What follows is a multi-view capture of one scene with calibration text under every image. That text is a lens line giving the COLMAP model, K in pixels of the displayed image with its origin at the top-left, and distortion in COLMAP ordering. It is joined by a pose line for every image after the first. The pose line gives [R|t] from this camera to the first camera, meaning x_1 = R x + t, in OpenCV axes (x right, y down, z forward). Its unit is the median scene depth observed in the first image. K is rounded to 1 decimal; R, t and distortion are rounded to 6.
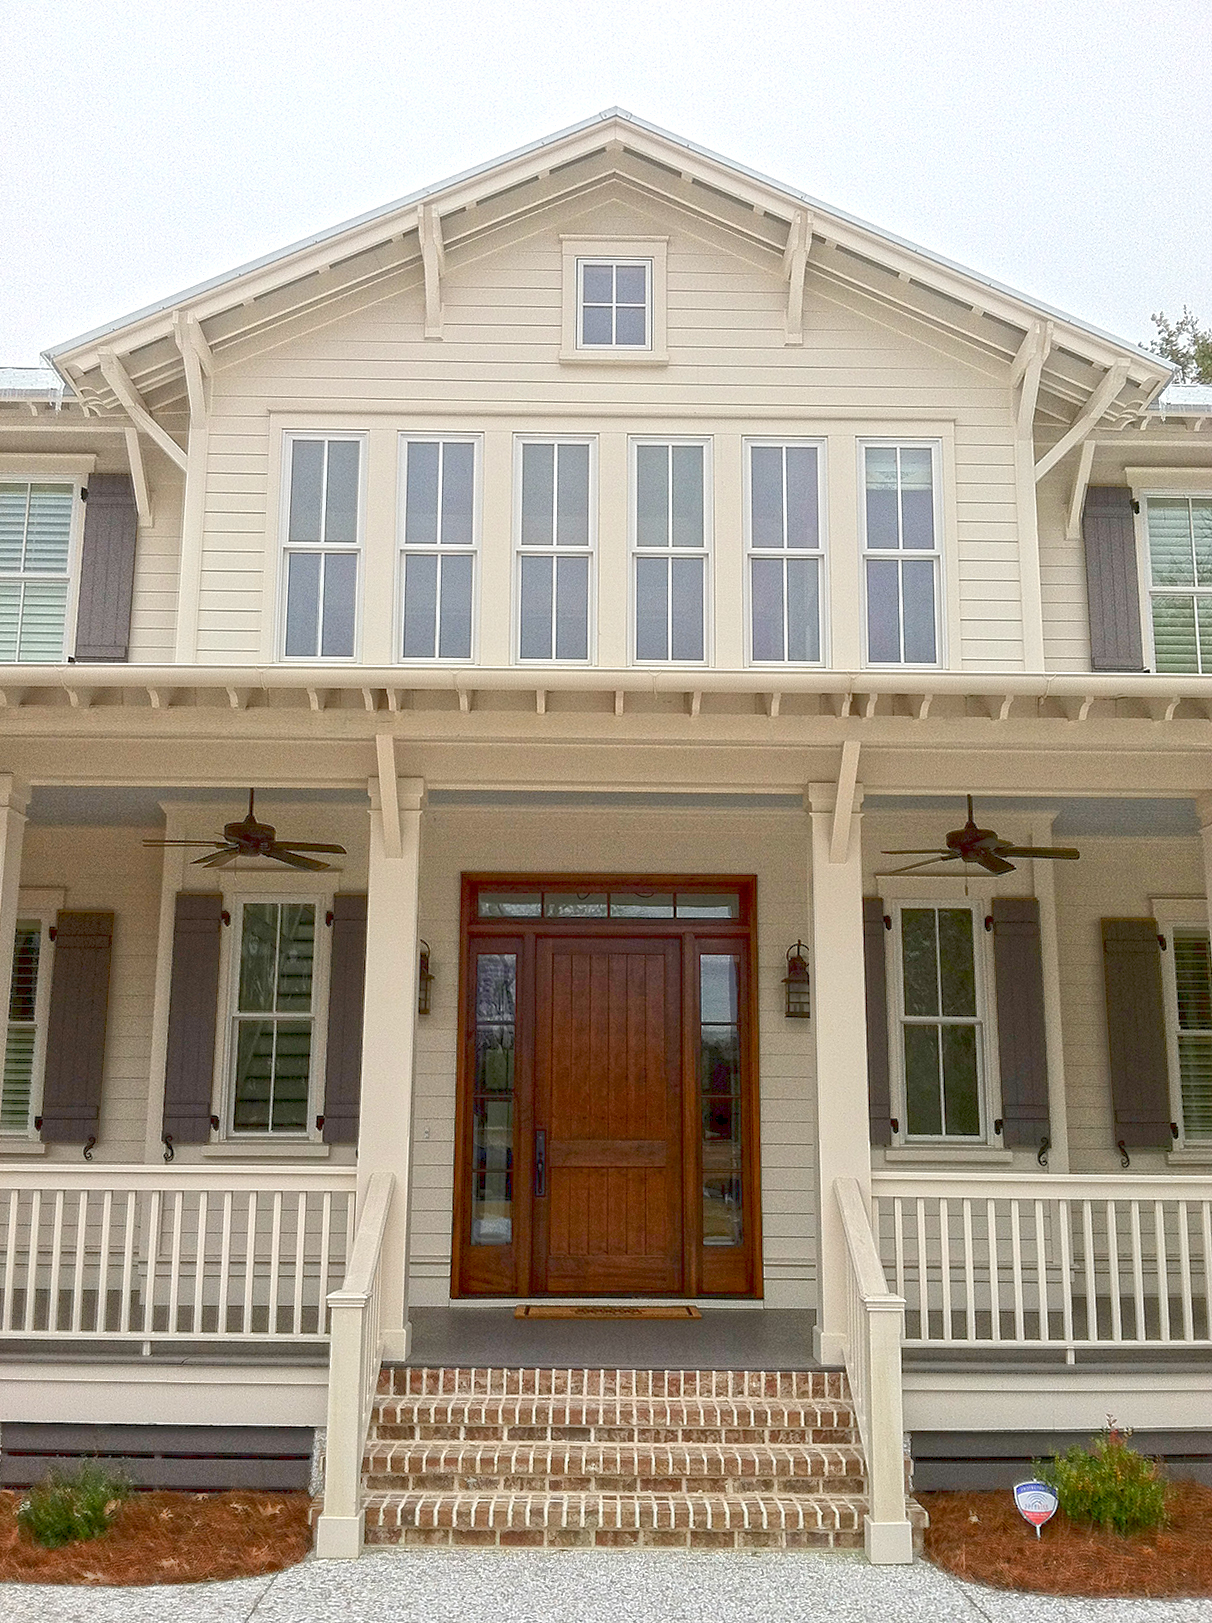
lens RADIAL K [[1660.0, 0, 612.7], [0, 1660.0, 814.0], [0, 0, 1]] dist [-0.056168, 0.000000]
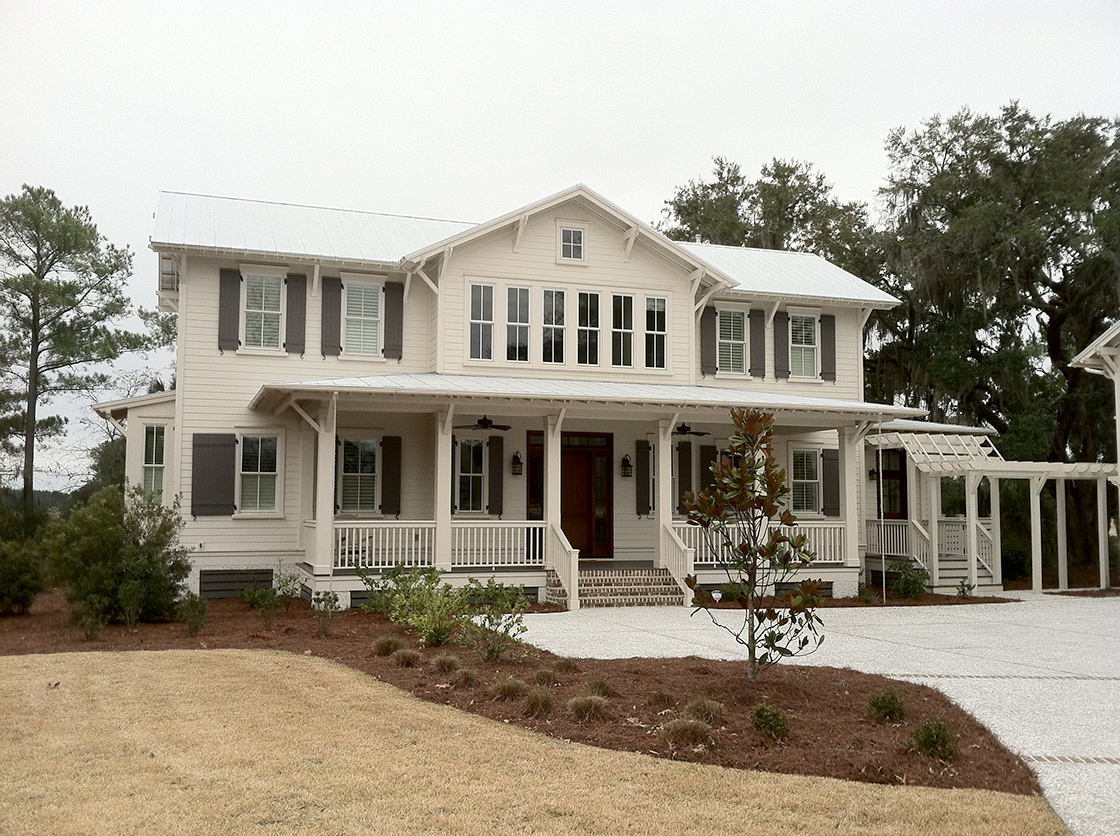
lens RADIAL K [[1145.5, 0, 557.8], [0, 1145.5, 416.6], [0, 0, 1]] dist [-0.056168, 0.000000]
pose [[0.951774, 0.022762, 0.305954, -0.683013], [-0.060340, 0.991654, 0.113935, -0.237153], [-0.300807, -0.126902, 0.945204, -1.065970]]
